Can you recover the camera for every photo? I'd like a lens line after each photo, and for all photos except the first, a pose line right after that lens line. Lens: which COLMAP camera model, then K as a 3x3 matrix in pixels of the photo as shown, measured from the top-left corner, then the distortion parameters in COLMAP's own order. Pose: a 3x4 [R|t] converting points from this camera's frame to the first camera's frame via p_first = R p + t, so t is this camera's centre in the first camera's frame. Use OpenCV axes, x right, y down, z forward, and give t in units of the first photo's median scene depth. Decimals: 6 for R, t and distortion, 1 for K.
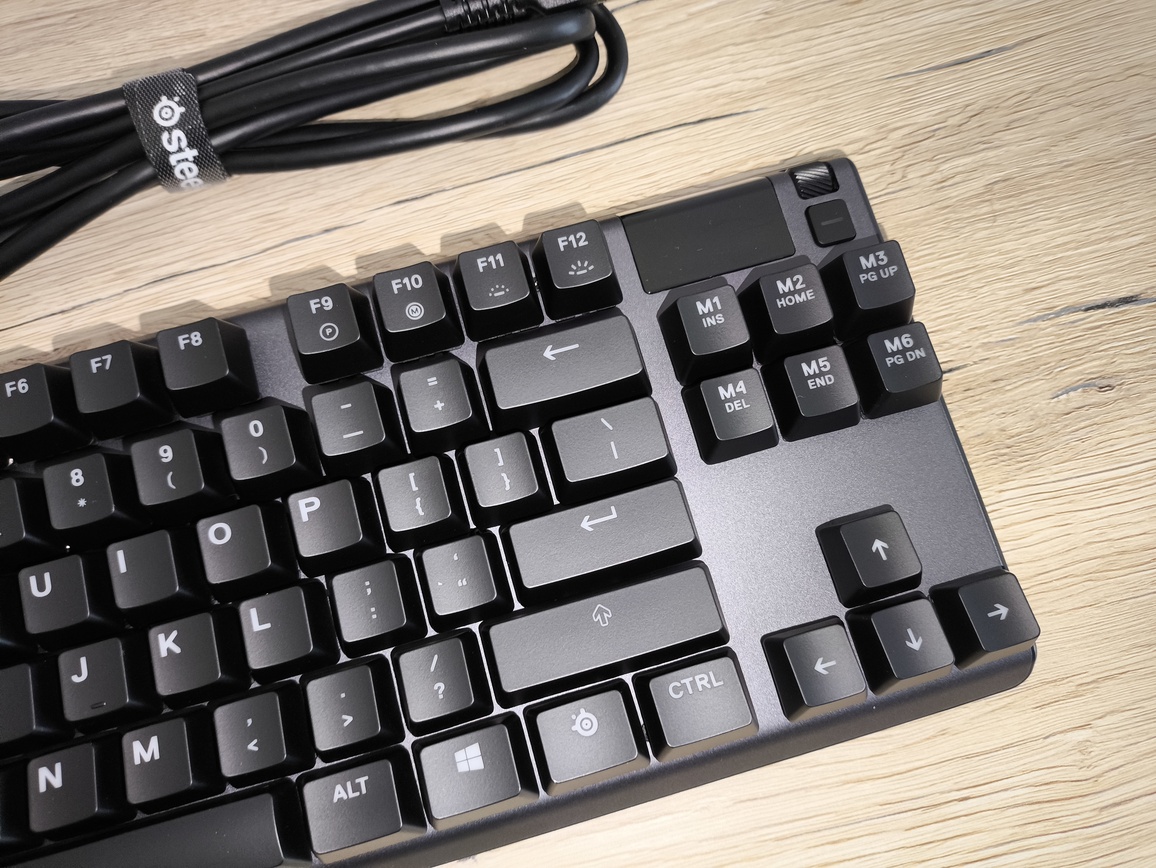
lens RADIAL K [[861.9, 0, 575.9], [0, 861.9, 439.1], [0, 0, 1]] dist [-0.005988, -0.019531]
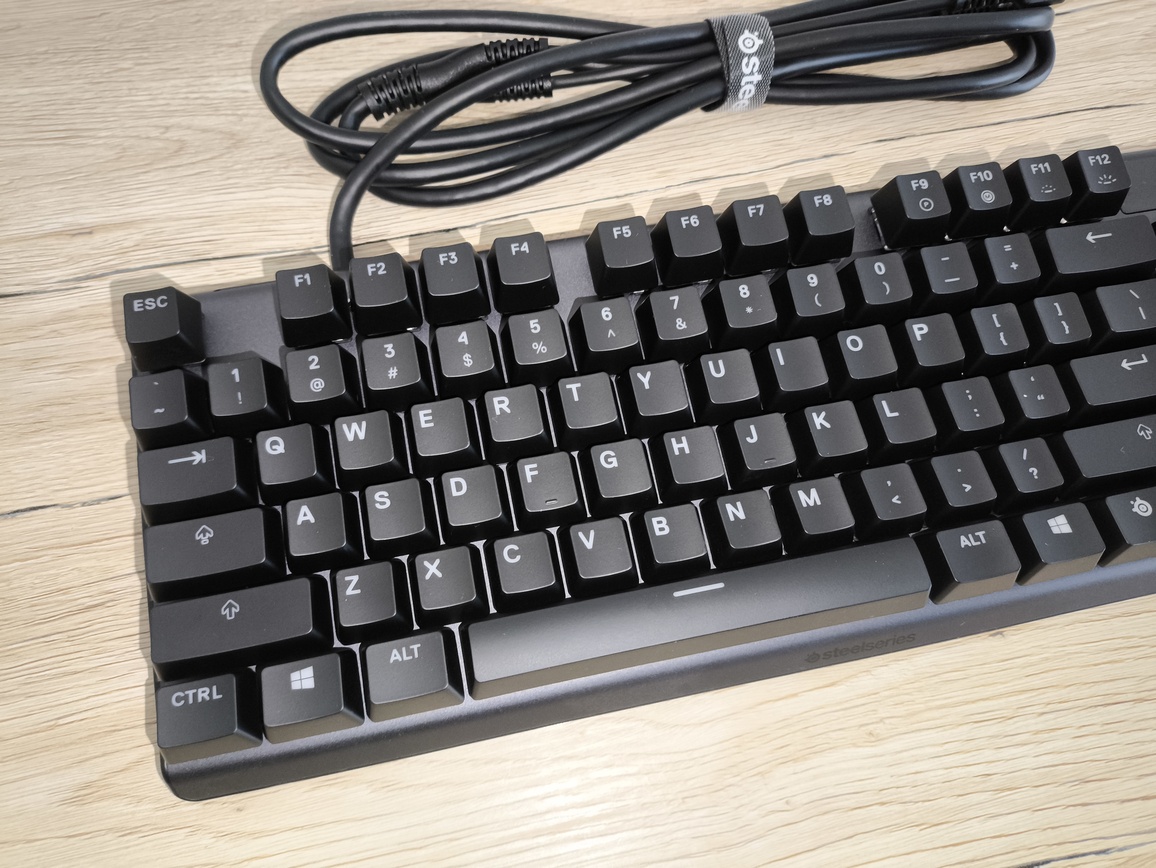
lens RADIAL K [[861.9, 0, 570.5], [0, 861.9, 433.9], [0, 0, 1]] dist [-0.005988, -0.019531]
pose [[0.995773, 0.089557, 0.020392, -0.780547], [-0.087302, 0.991846, -0.092844, 0.367760], [-0.028541, 0.090671, 0.995472, -0.235211]]
